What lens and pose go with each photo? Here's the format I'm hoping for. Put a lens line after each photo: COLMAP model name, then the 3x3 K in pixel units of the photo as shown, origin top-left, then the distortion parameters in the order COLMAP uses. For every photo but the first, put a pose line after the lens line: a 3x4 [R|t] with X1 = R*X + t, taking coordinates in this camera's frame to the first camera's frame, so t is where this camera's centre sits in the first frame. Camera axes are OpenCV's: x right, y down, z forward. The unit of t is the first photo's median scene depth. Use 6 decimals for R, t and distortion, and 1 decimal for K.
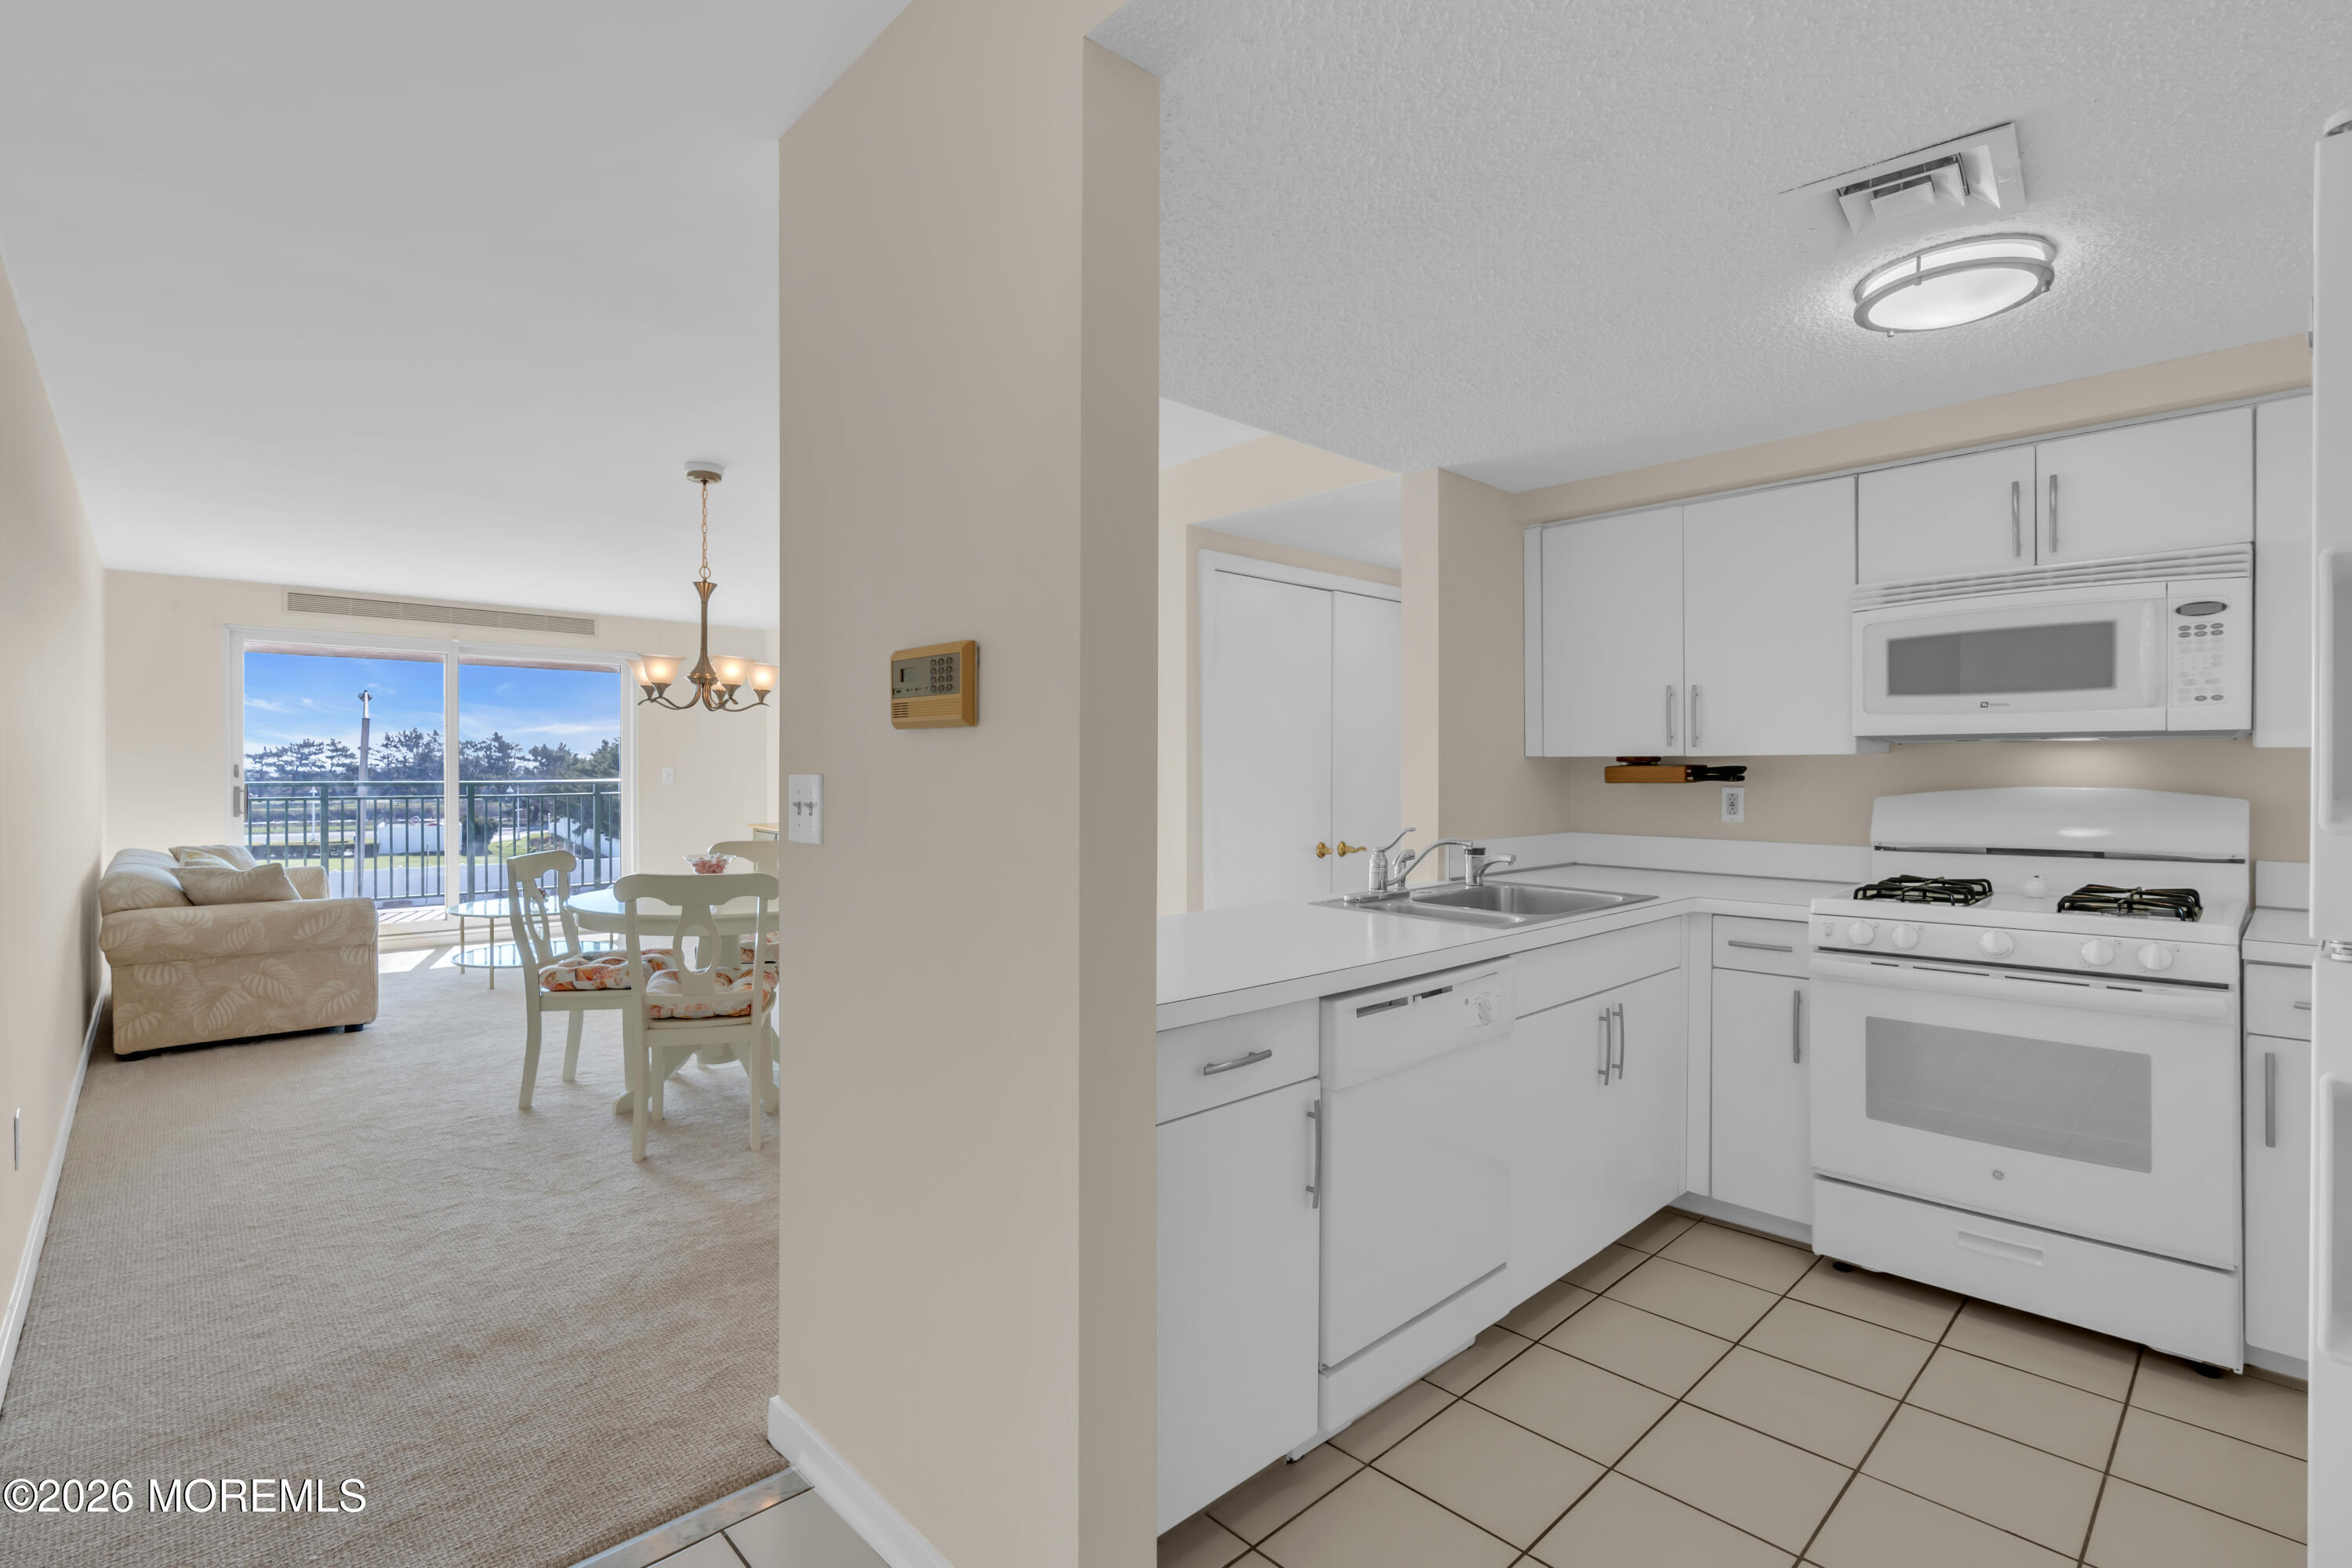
lens RADIAL K [[1080.9, 0, 1171.9], [0, 1080.9, 775.6], [0, 0, 1]] dist [-0.008118, 0.003801]
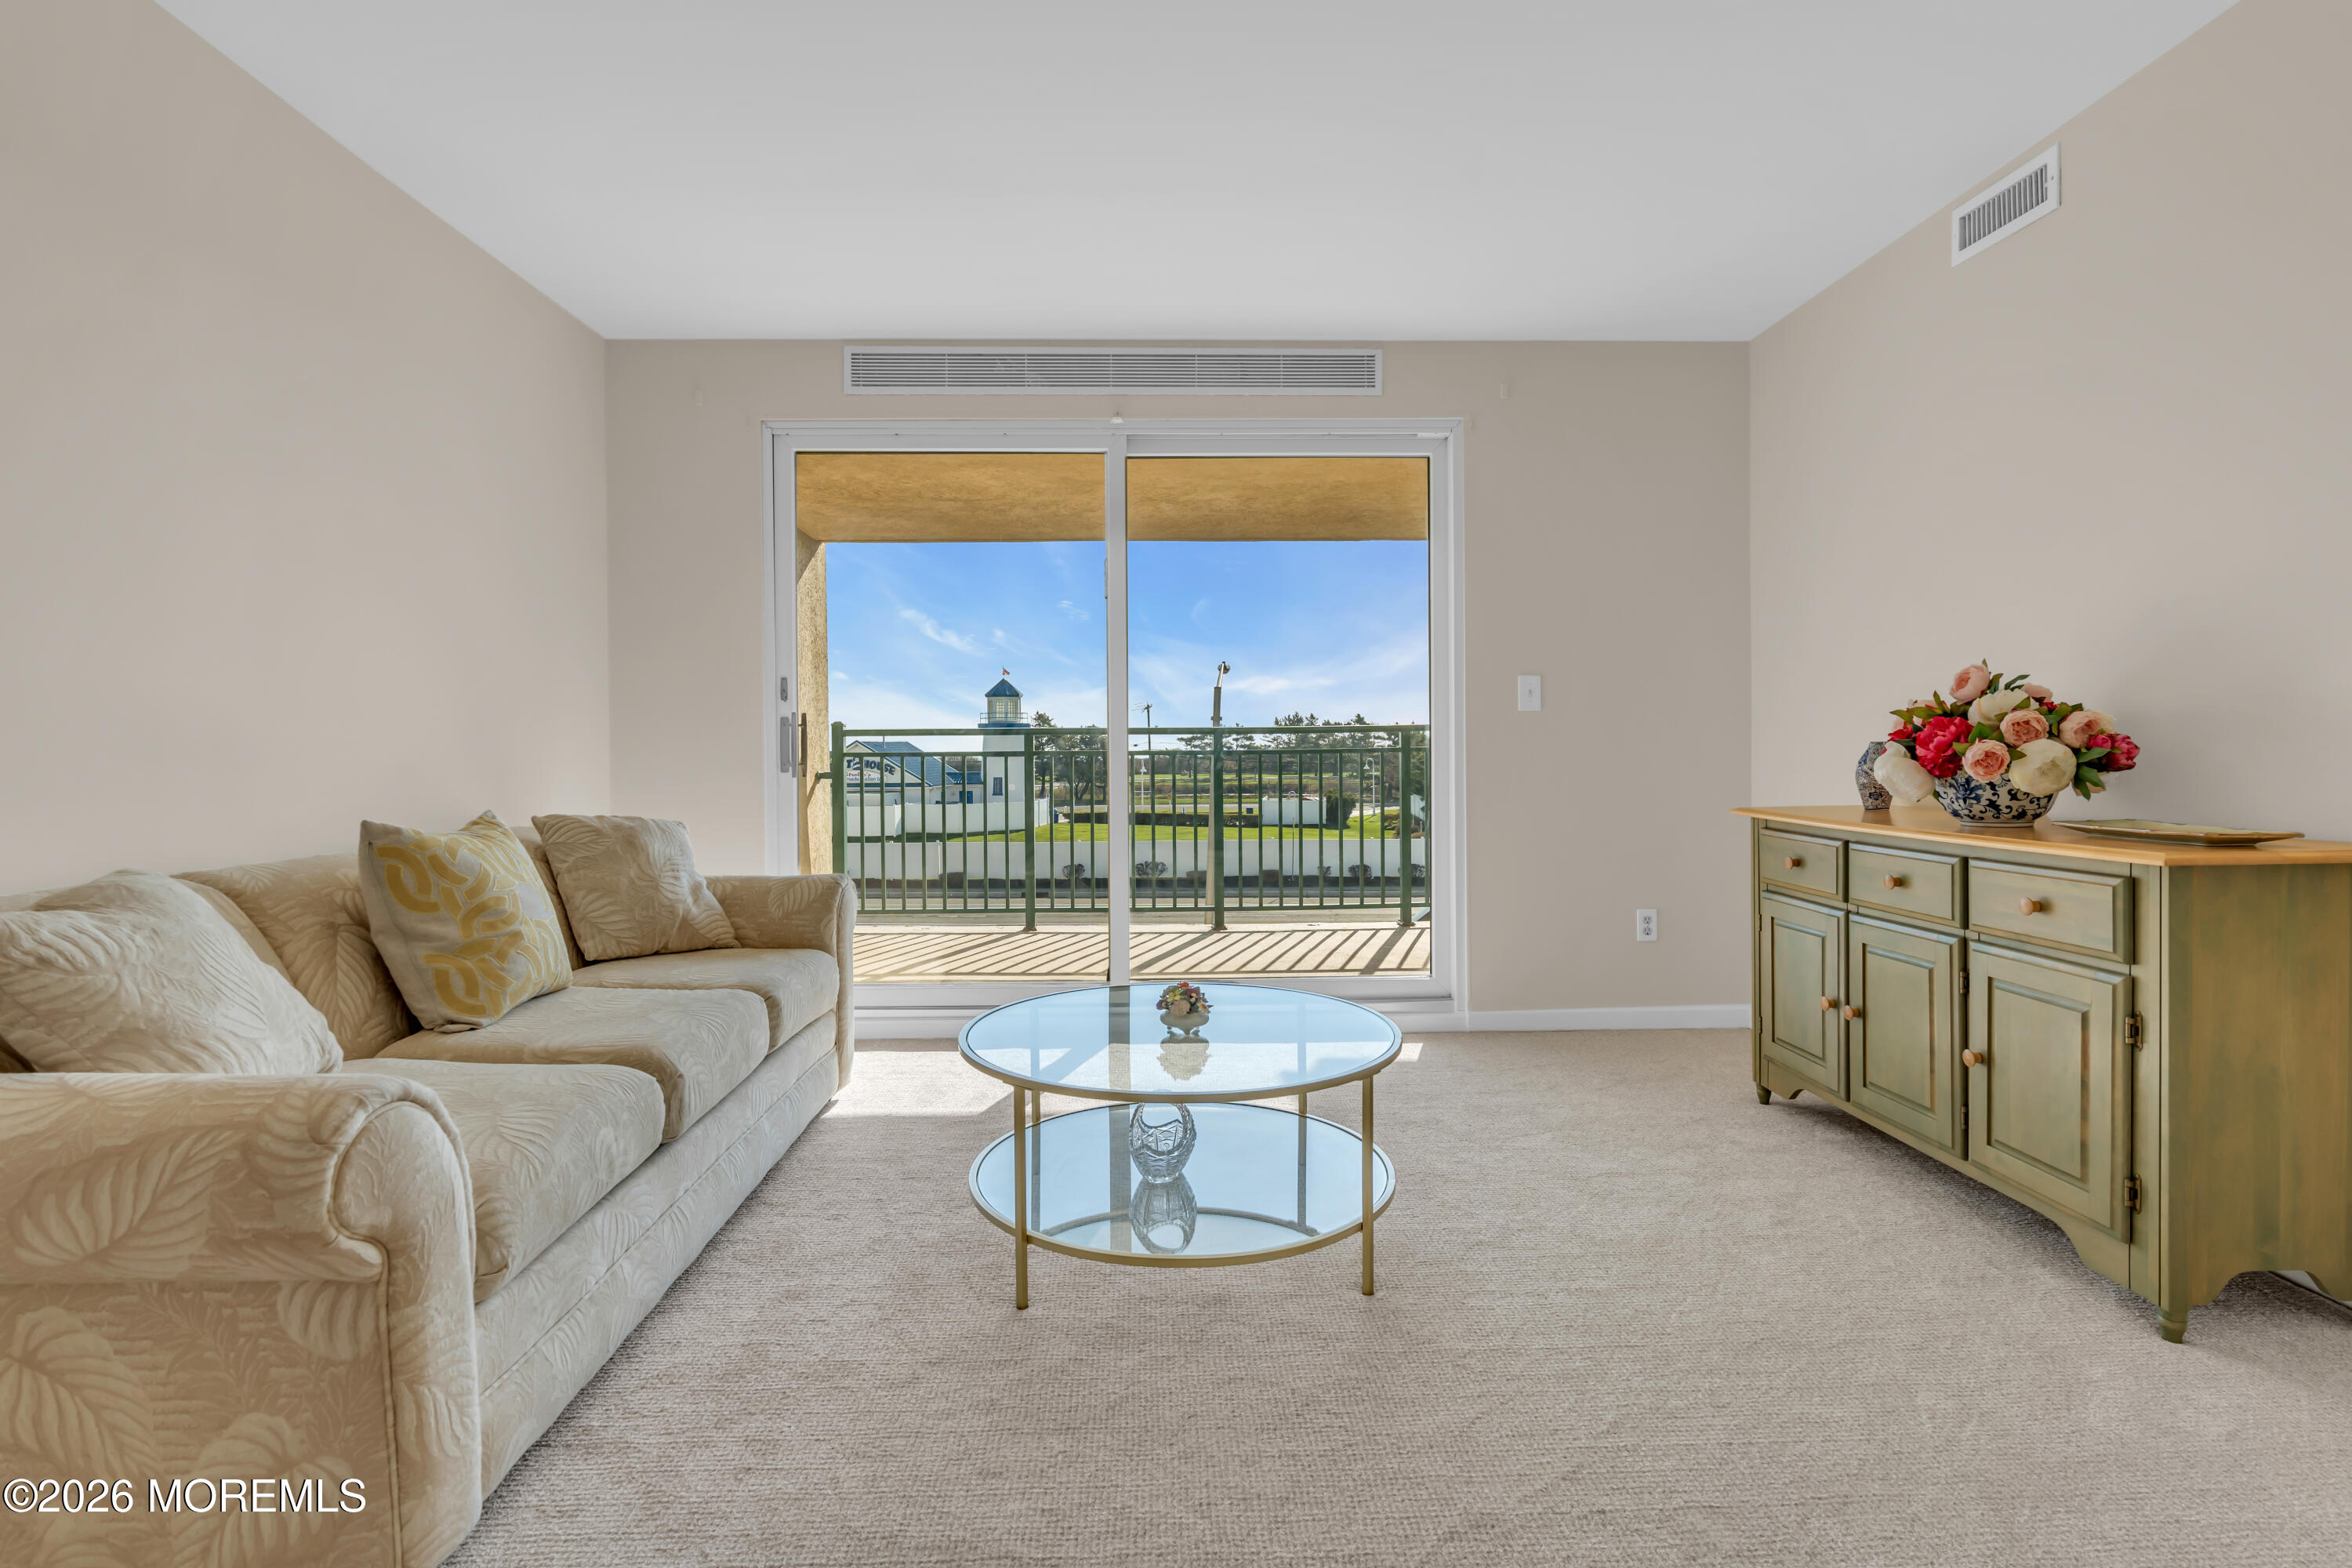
lens RADIAL K [[1136.6, 0, 1172.4], [0, 1136.6, 777.0], [0, 0, 1]] dist [-0.011712, -0.000366]
pose [[0.748105, 0.007760, -0.663535, -0.574056], [0.005157, 0.999833, 0.017507, 0.054430], [0.663561, -0.016519, 0.747940, 1.191931]]
